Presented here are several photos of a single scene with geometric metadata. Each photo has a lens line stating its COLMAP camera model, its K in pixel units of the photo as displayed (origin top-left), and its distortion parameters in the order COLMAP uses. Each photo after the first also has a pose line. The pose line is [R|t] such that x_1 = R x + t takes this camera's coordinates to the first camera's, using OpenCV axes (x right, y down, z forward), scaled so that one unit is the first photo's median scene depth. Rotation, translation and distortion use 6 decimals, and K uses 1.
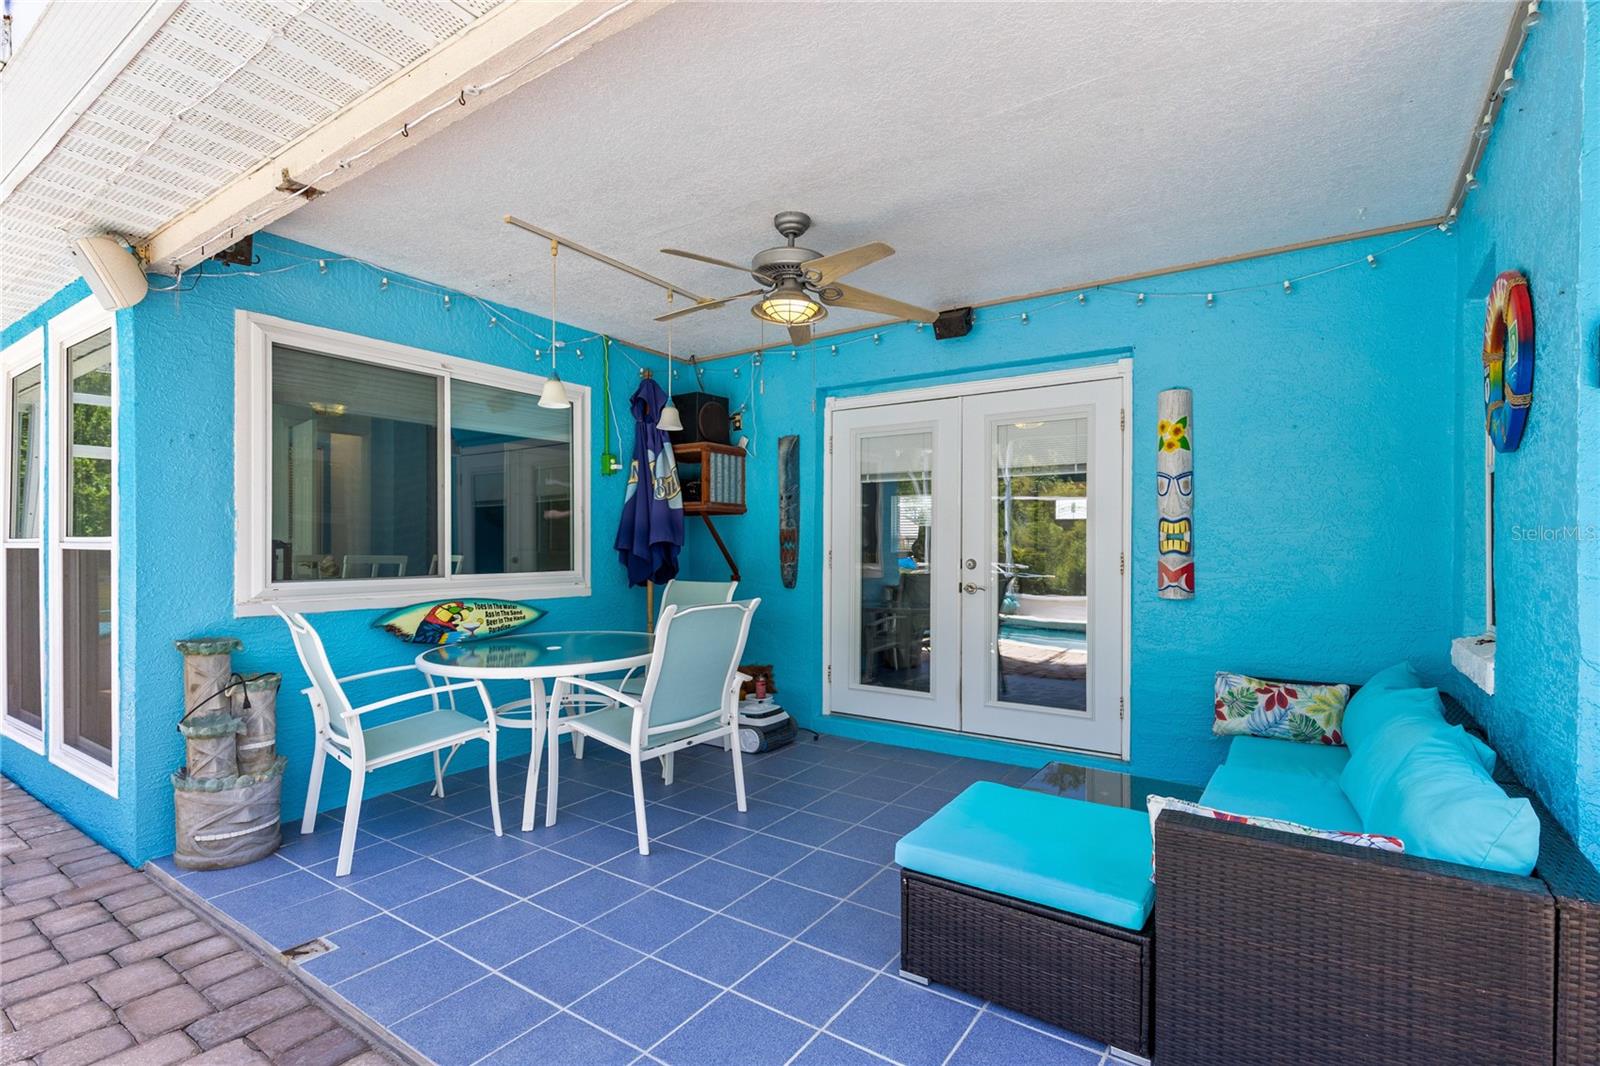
lens RADIAL K [[743.1, 0, 806.3], [0, 743.1, 548.7], [0, 0, 1]] dist [0.001030, 0.000033]
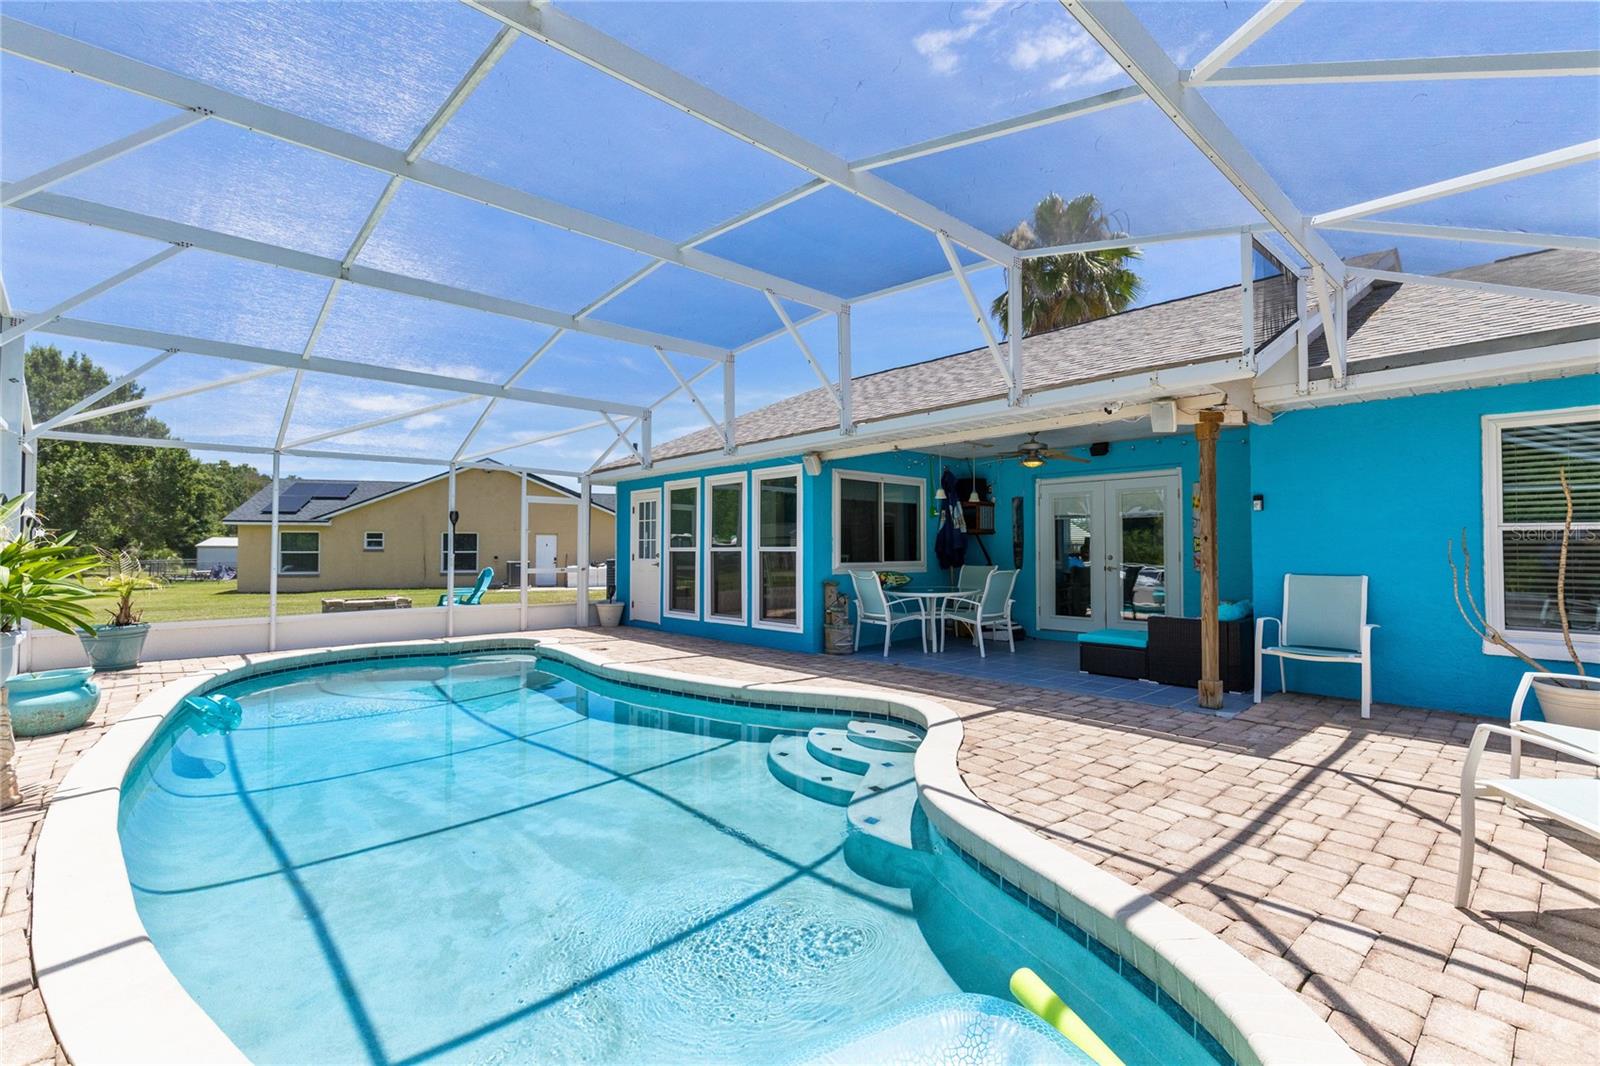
lens RADIAL K [[718.4, 0, 798.8], [0, 718.4, 533.2], [0, 0, 1]] dist [0.003250, 0.000052]
pose [[0.973930, -0.009454, -0.226653, -0.173159], [0.003627, 0.999652, -0.026110, 0.001117], [0.226821, 0.024607, 0.973626, -1.161380]]
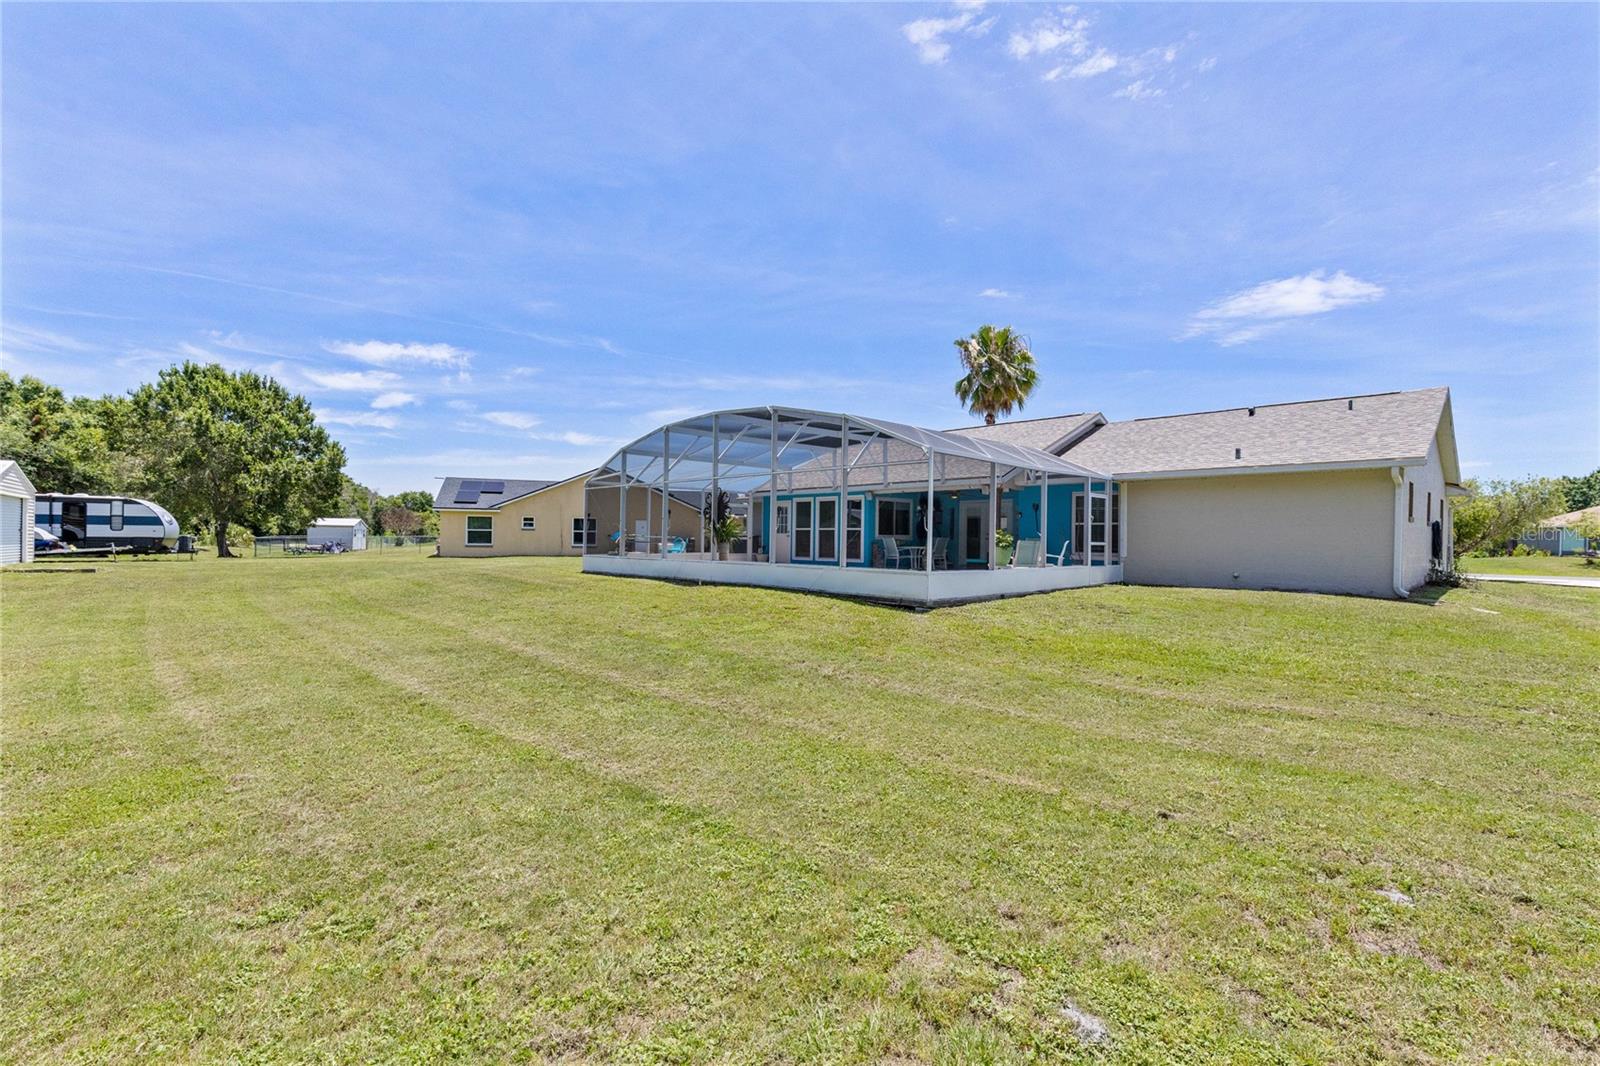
lens RADIAL K [[713.3, 0, 796.8], [0, 713.3, 530.7], [0, 0, 1]] dist [0.000691, -0.000390]
pose [[0.978467, 0.008318, -0.206233, -0.055136], [-0.011251, 0.999852, -0.013053, 0.070518], [0.206094, 0.015092, 0.978416, -4.002922]]
